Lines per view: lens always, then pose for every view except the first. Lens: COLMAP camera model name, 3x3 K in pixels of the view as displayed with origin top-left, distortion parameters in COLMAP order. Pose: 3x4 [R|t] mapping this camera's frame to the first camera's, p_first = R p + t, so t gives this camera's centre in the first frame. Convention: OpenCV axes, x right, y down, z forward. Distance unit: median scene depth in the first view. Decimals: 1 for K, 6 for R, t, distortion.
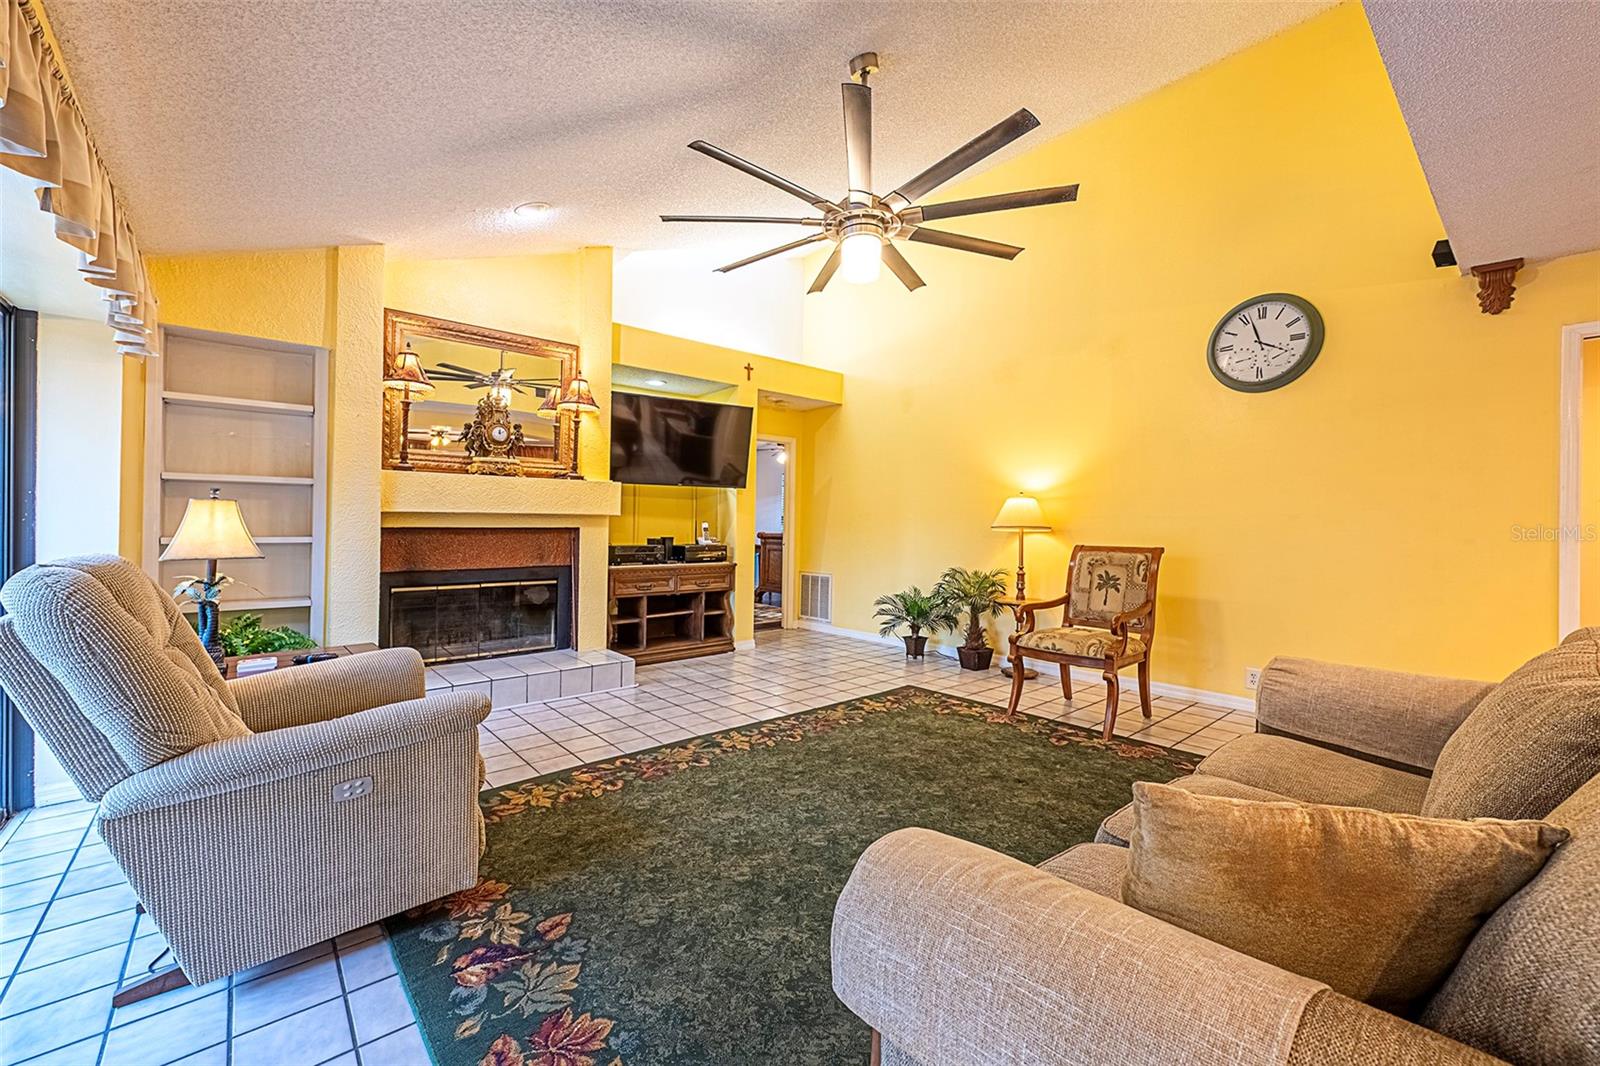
lens RADIAL K [[632.4, 0, 800.0], [0, 632.4, 533.0], [0, 0, 1]] dist [-0.001736, -0.000629]
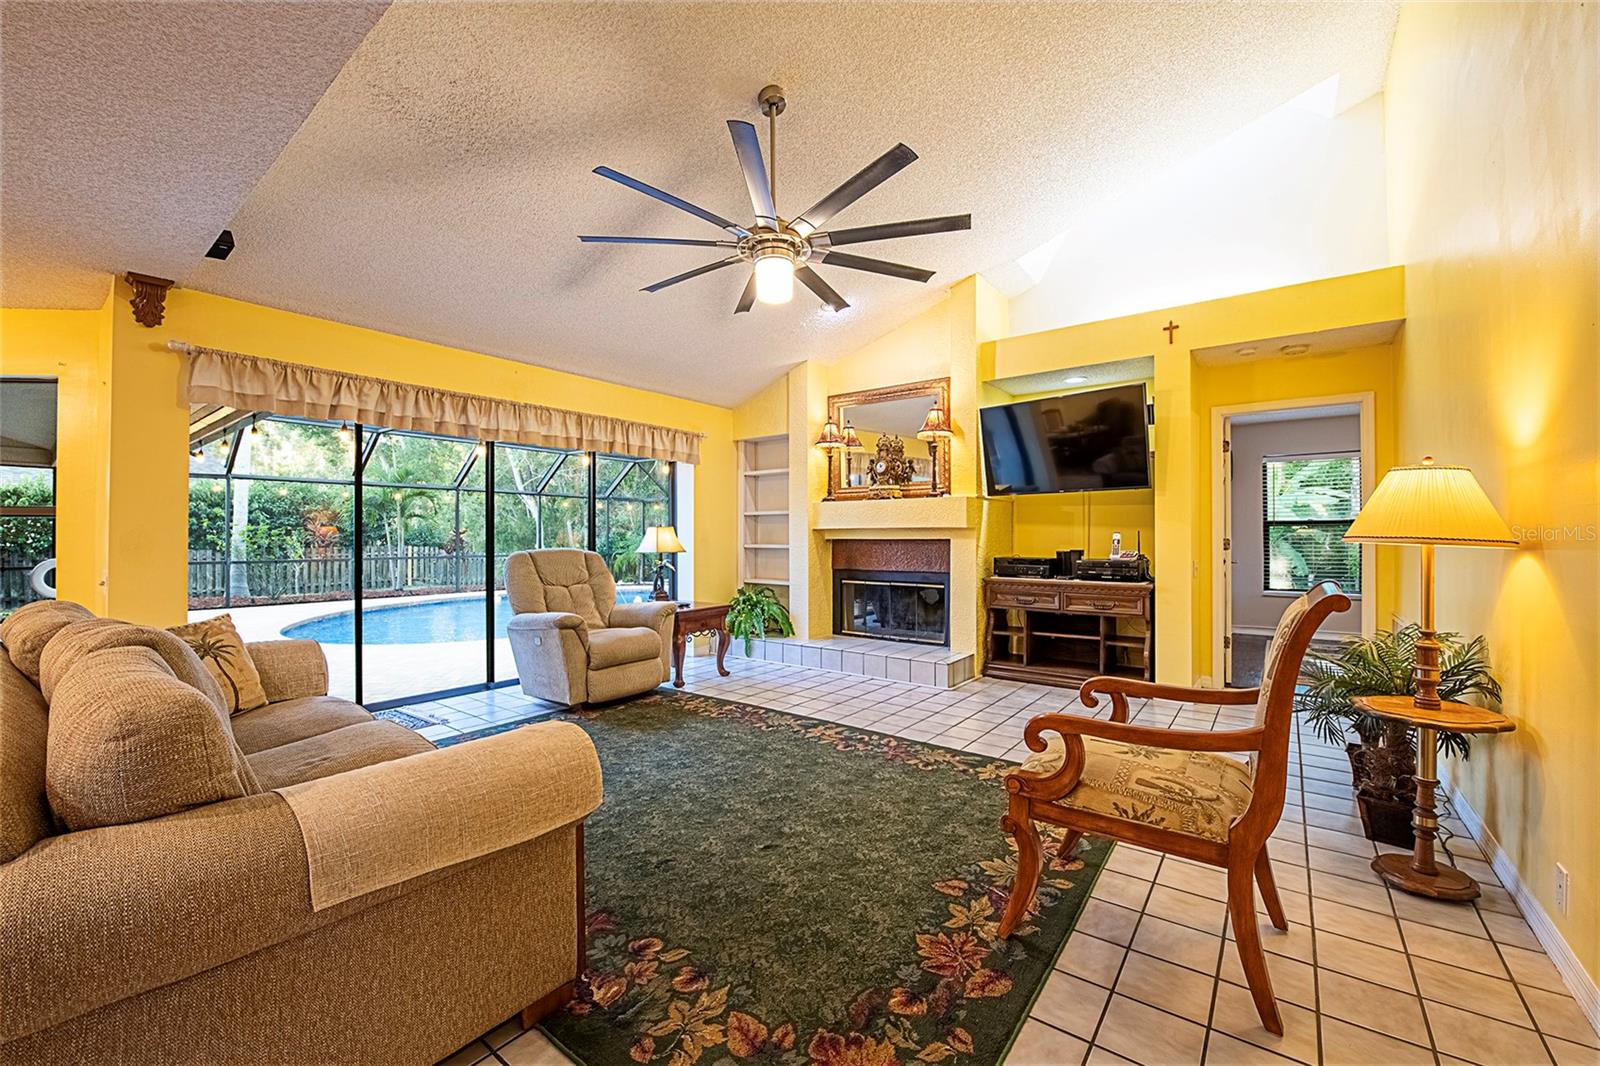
lens RADIAL K [[632.4, 0, 800.0], [0, 632.4, 533.0], [0, 0, 1]] dist [-0.001736, -0.000629]
pose [[0.211742, -0.010412, -0.977270, 0.710623], [-0.008191, 0.999889, -0.012428, -0.004112], [0.977291, 0.010637, 0.211633, 0.522810]]
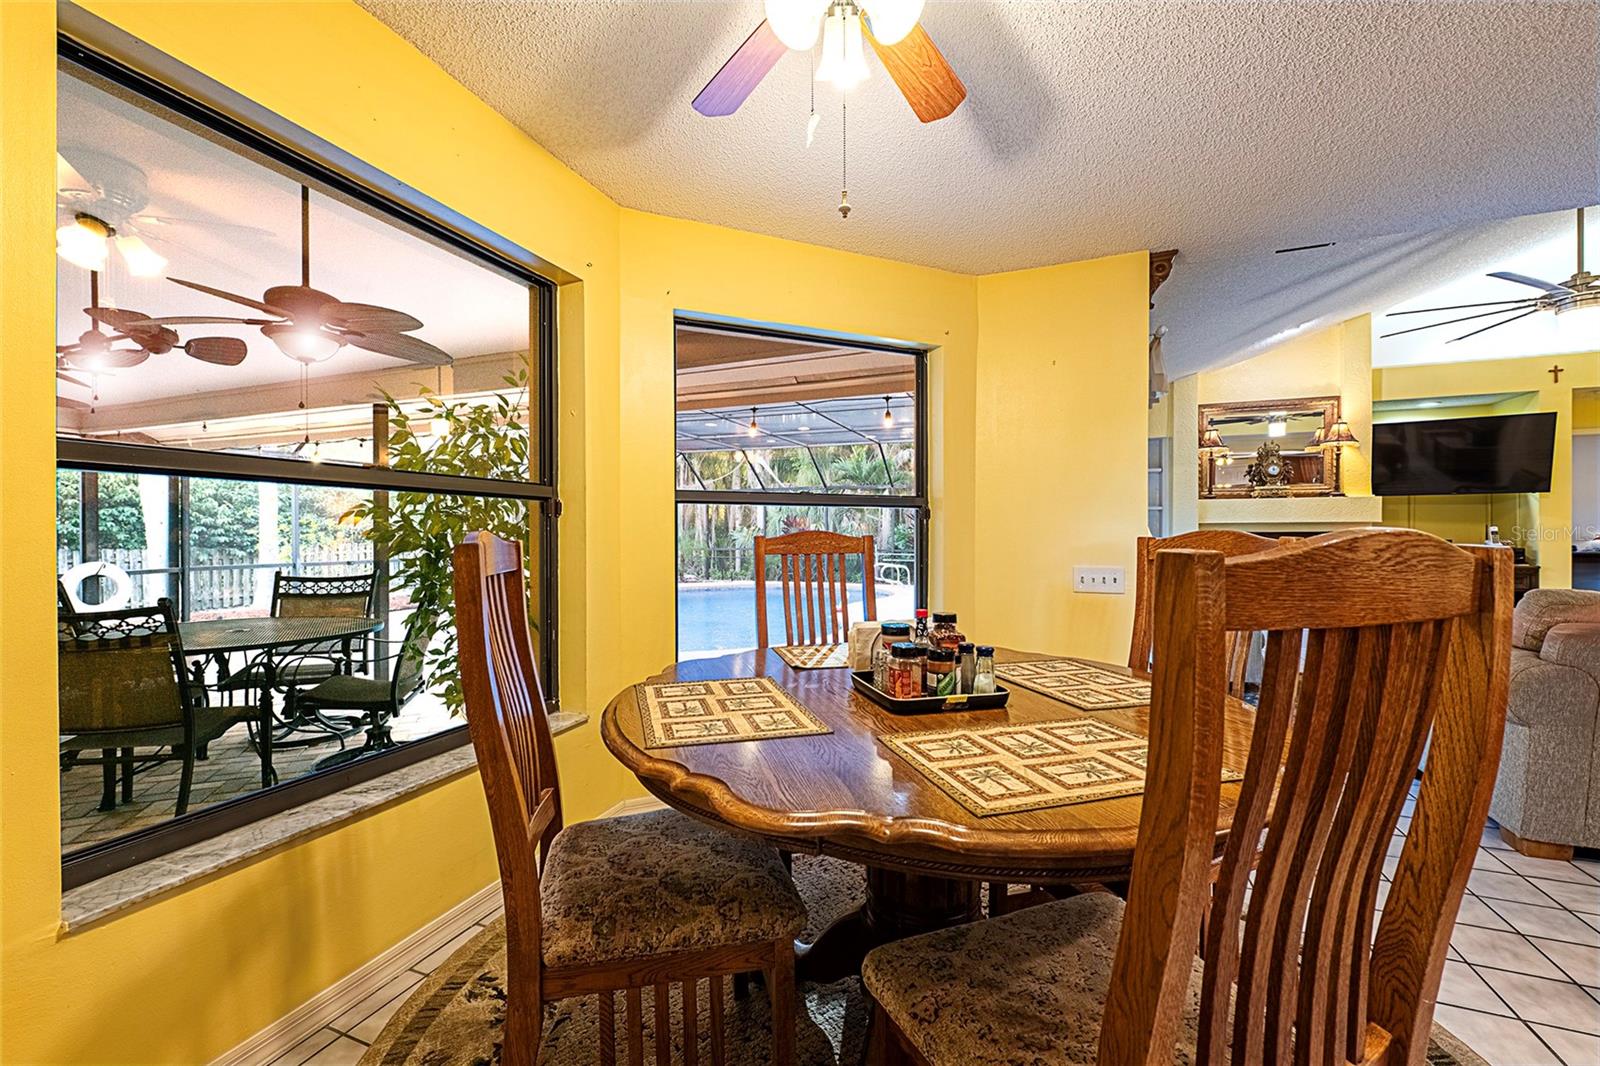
lens RADIAL K [[632.4, 0, 800.0], [0, 632.4, 533.0], [0, 0, 1]] dist [-0.001736, -0.000629]
pose [[0.452819, -0.007065, -0.891574, 0.333919], [-0.003409, 0.999948, -0.009655, 0.011023], [0.891596, 0.007412, 0.452771, -0.646685]]
